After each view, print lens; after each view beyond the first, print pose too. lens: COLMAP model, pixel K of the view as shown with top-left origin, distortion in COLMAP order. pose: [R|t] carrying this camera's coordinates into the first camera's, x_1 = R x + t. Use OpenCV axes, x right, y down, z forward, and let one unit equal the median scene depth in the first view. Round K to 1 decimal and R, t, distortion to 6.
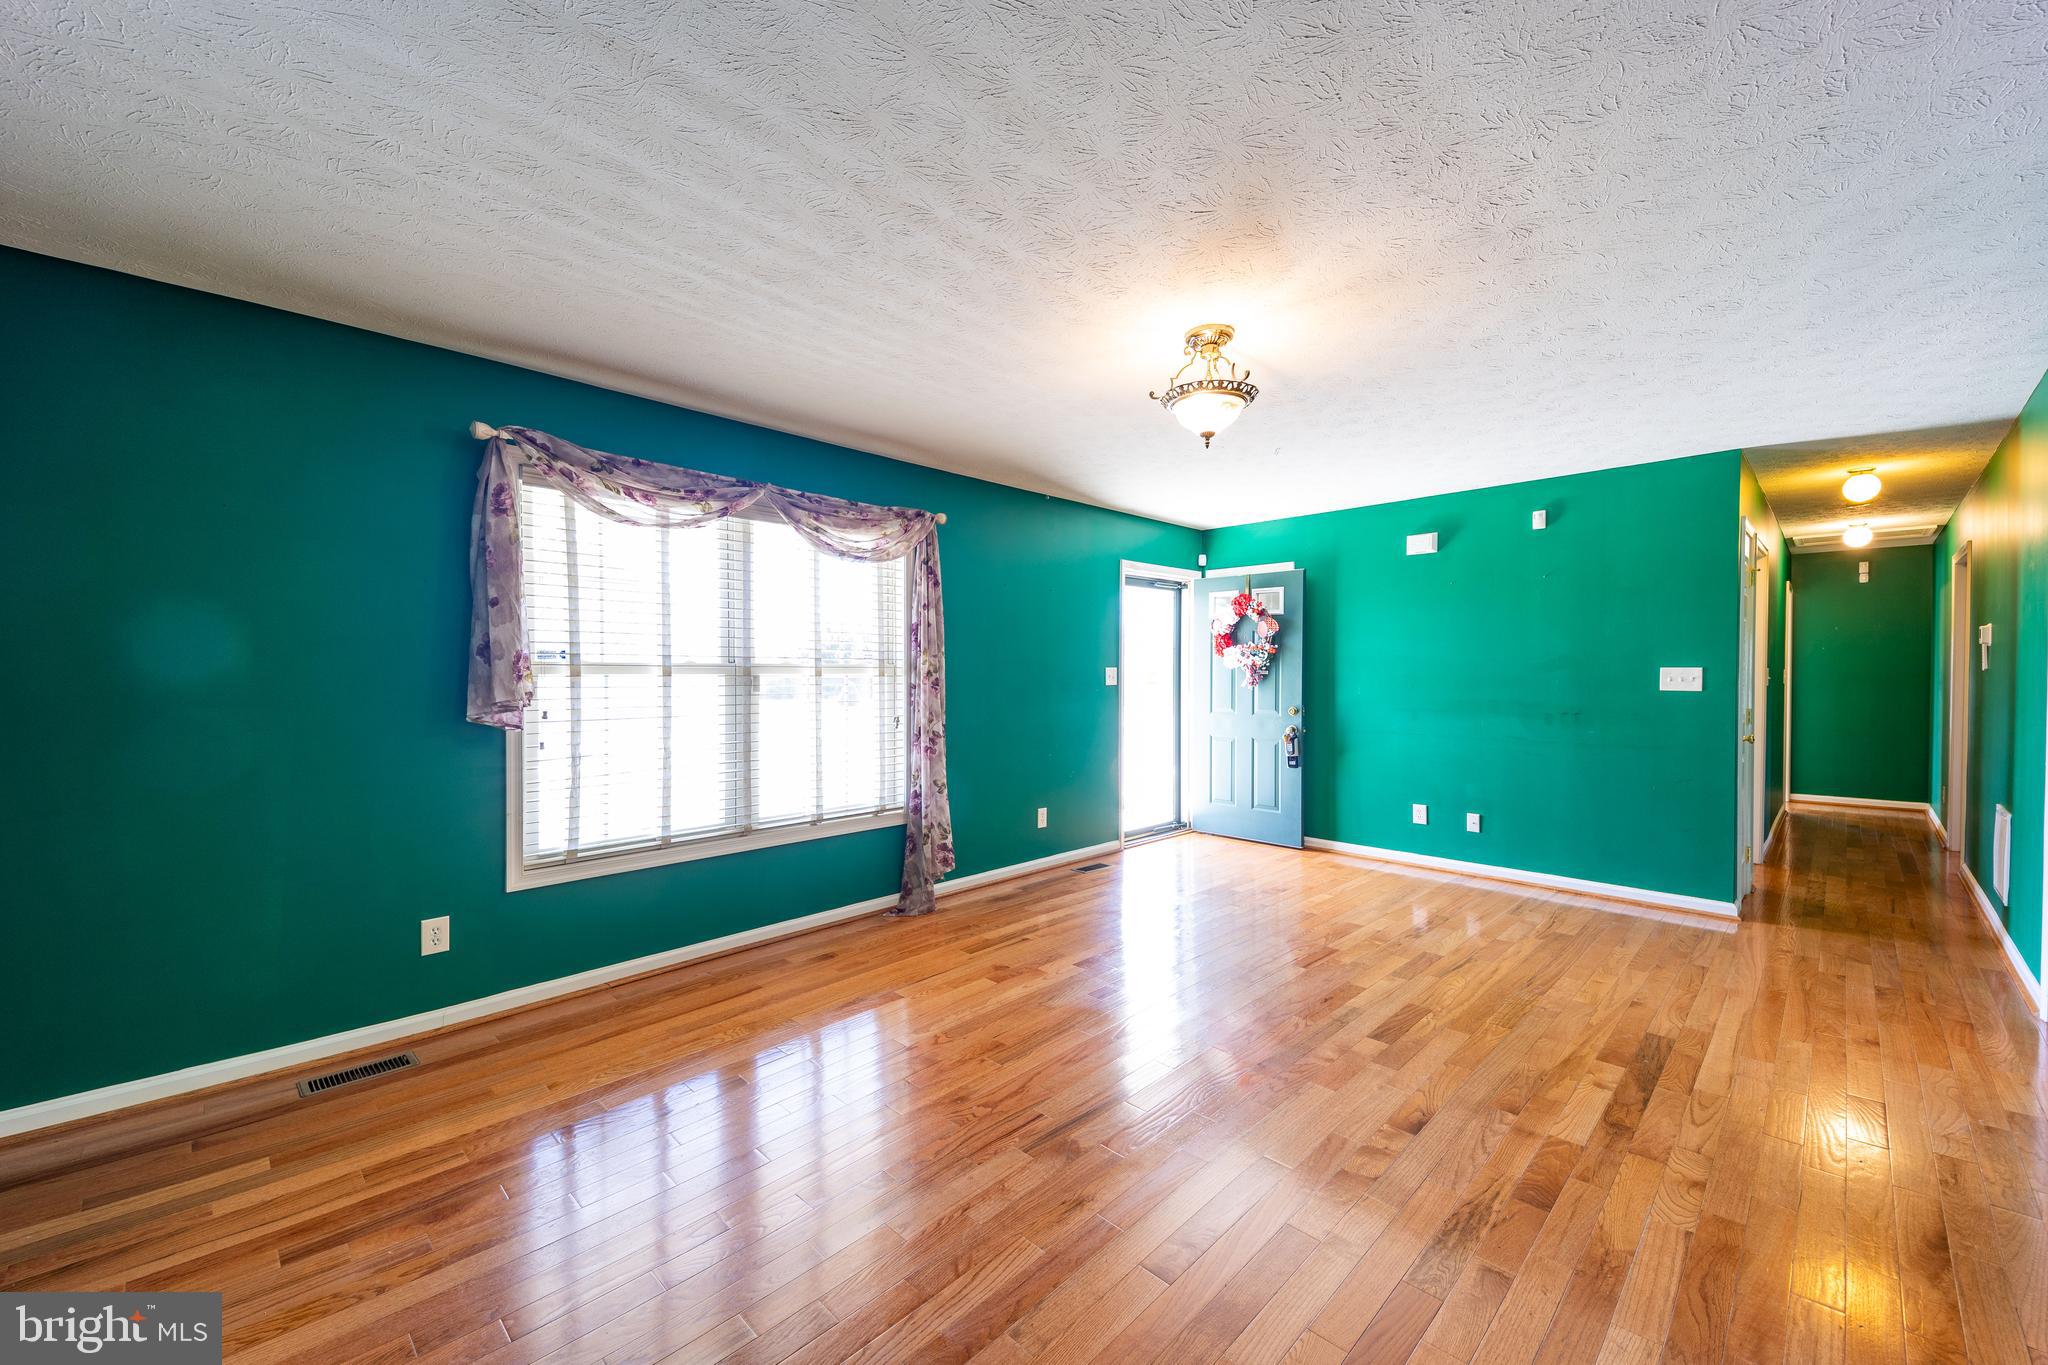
lens RADIAL K [[794.8, 0, 1012.4], [0, 794.8, 681.5], [0, 0, 1]] dist [0.096667, -0.039676]
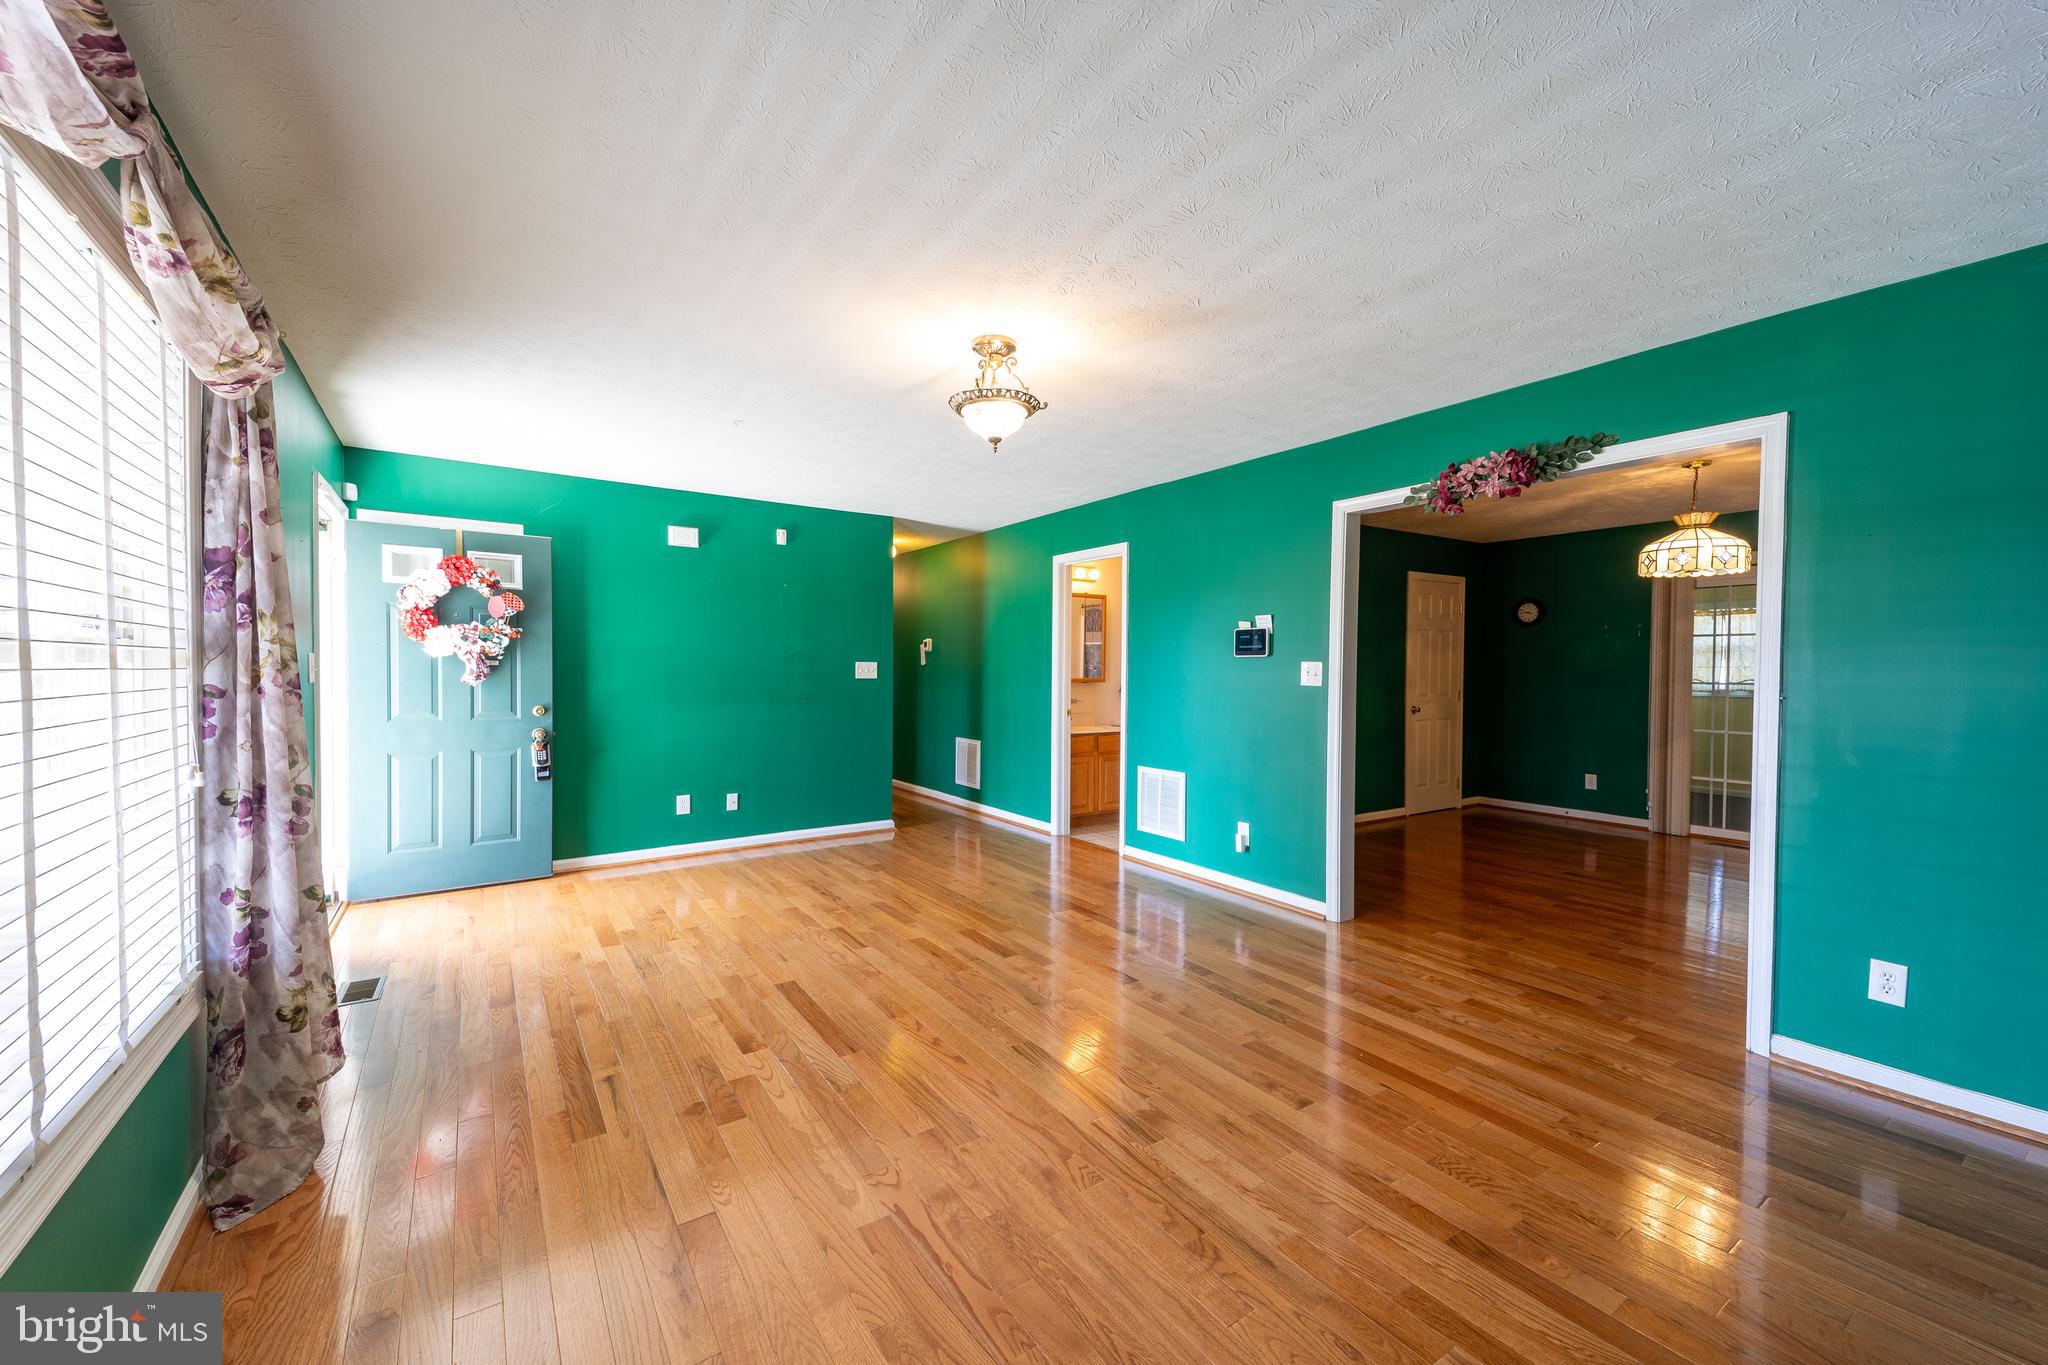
lens RADIAL K [[819.8, 0, 1000.5], [0, 819.8, 683.3], [0, 0, 1]] dist [0.075410, -0.030975]
pose [[0.184941, -0.019127, 0.982563, -0.503468], [0.006050, 0.999814, 0.018324, -0.004589], [-0.982731, 0.002555, 0.185023, 0.489183]]
